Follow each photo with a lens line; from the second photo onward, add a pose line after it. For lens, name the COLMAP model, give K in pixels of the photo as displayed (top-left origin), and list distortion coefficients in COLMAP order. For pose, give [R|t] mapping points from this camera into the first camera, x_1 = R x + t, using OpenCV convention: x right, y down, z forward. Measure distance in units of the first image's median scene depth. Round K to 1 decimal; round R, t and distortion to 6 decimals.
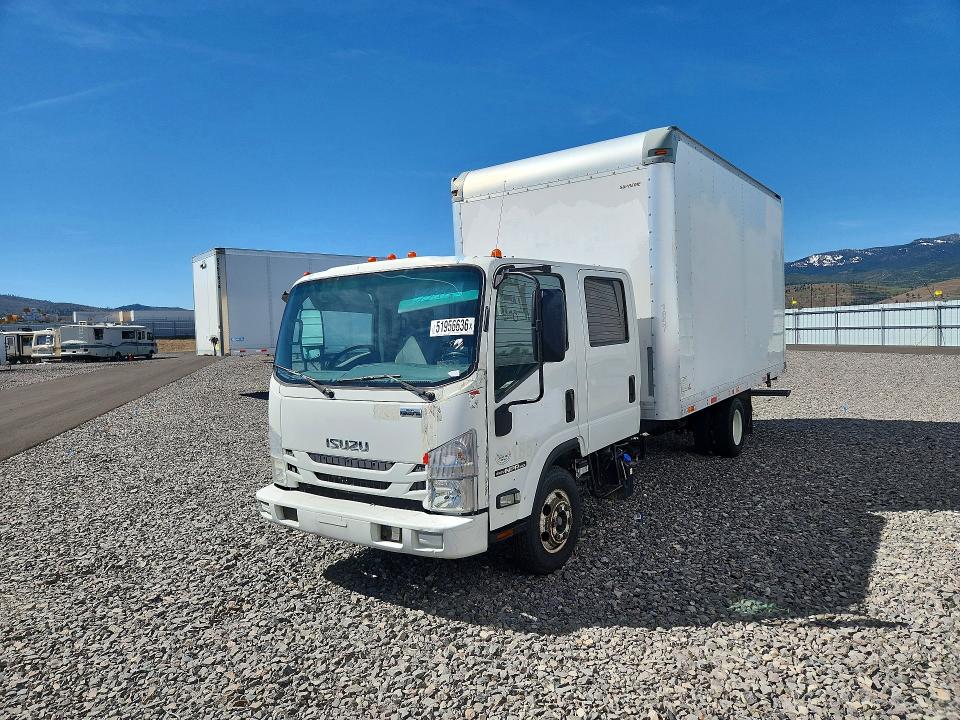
lens RADIAL K [[650.6, 0, 480.0], [0, 650.6, 360.0], [0, 0, 1]] dist [0.049722, -0.000166]
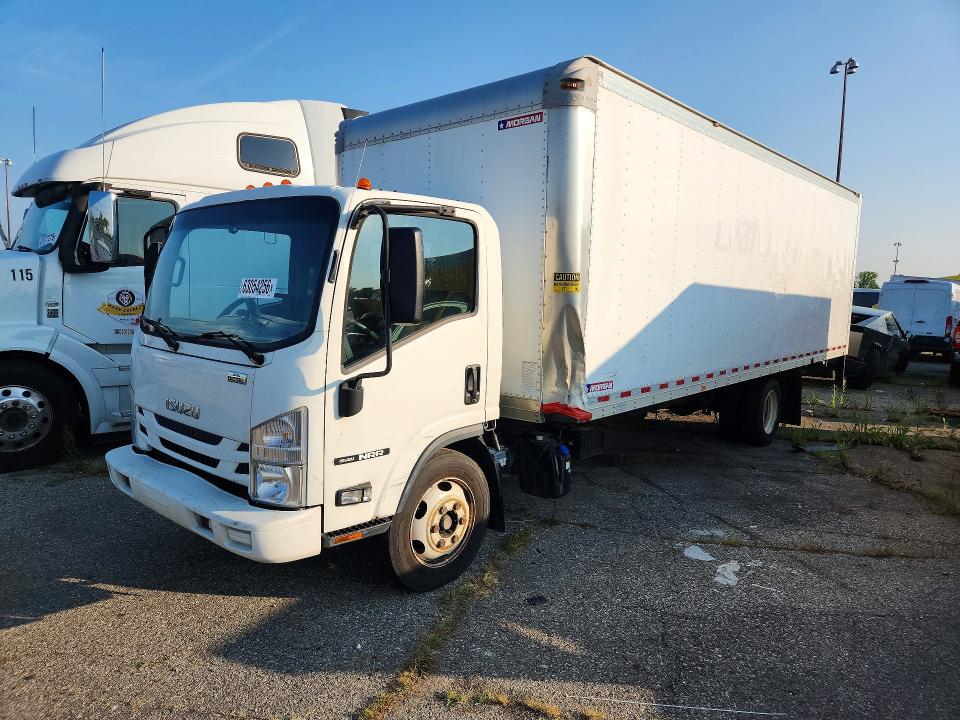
lens RADIAL K [[650.6, 0, 480.0], [0, 650.6, 360.0], [0, 0, 1]] dist [0.049722, -0.000166]
pose [[0.993752, 0.079477, -0.078358, 0.245603], [-0.075008, 0.995471, 0.058411, -0.009286], [0.082646, -0.052168, 0.995213, 0.224647]]
